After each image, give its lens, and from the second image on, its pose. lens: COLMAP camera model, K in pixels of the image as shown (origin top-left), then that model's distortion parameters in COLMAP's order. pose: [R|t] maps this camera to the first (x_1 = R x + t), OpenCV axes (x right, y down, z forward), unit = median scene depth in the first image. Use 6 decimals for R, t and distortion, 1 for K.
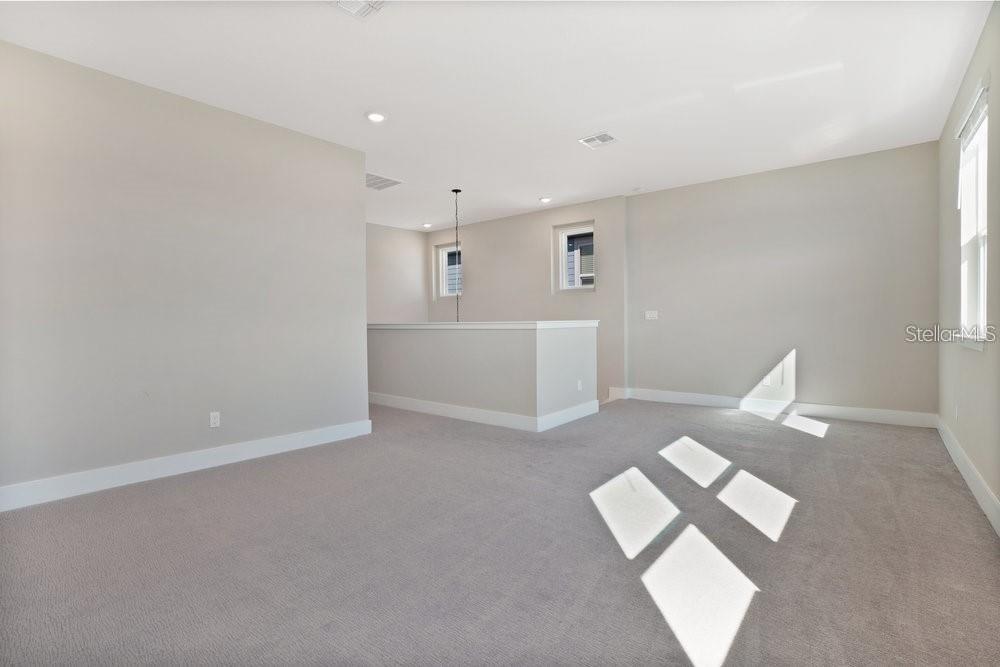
lens RADIAL K [[460.8, 0, 498.0], [0, 460.8, 326.7], [0, 0, 1]] dist [-0.018549, 0.000489]
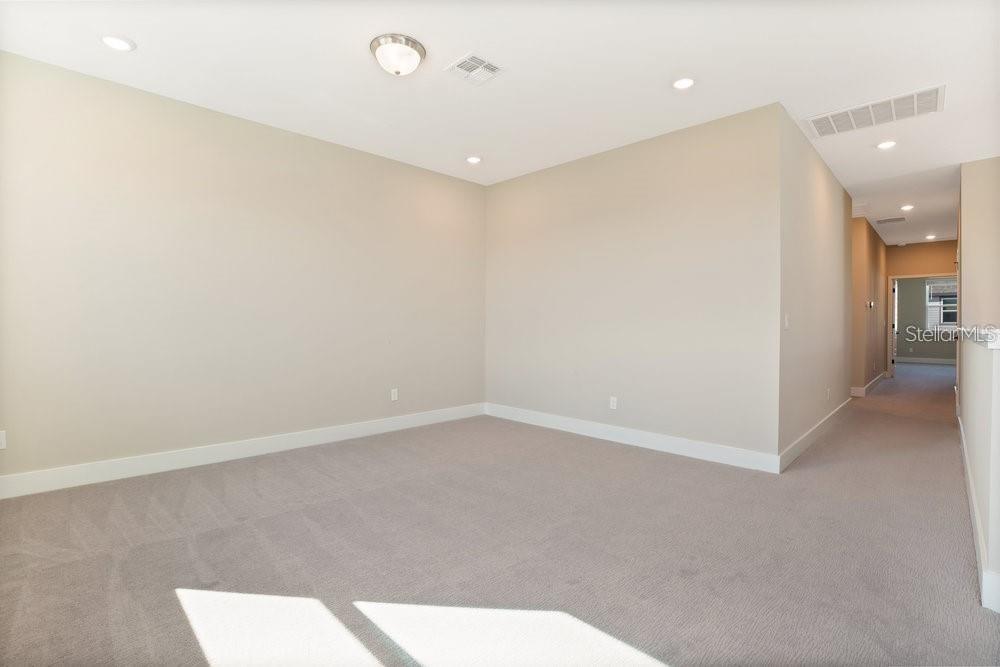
lens RADIAL K [[460.8, 0, 498.0], [0, 460.8, 326.7], [0, 0, 1]] dist [-0.018549, 0.000489]
pose [[-0.106559, 0.003326, -0.994301, 0.509878], [-0.012654, 0.999909, 0.004701, -0.006456], [0.994226, 0.013083, -0.106507, 0.621771]]
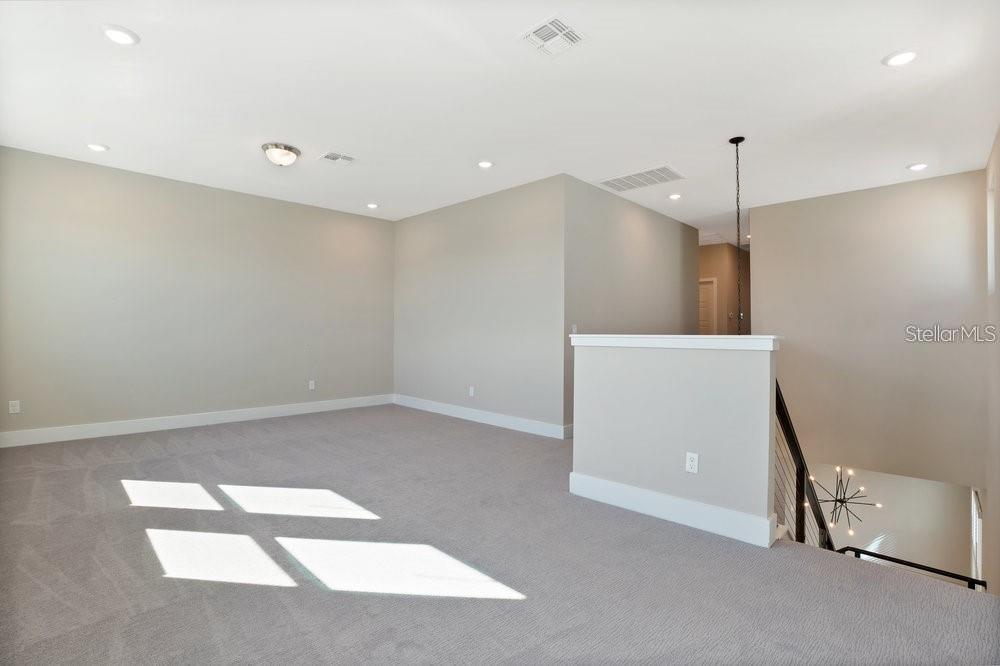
lens RADIAL K [[465.2, 0, 493.7], [0, 465.2, 338.8], [0, 0, 1]] dist [-0.002421, 0.000187]
pose [[-0.115422, 0.015840, -0.993190, 0.804869], [-0.014535, 0.999739, 0.017634, -0.015661], [0.993210, 0.016472, -0.115161, 0.968729]]
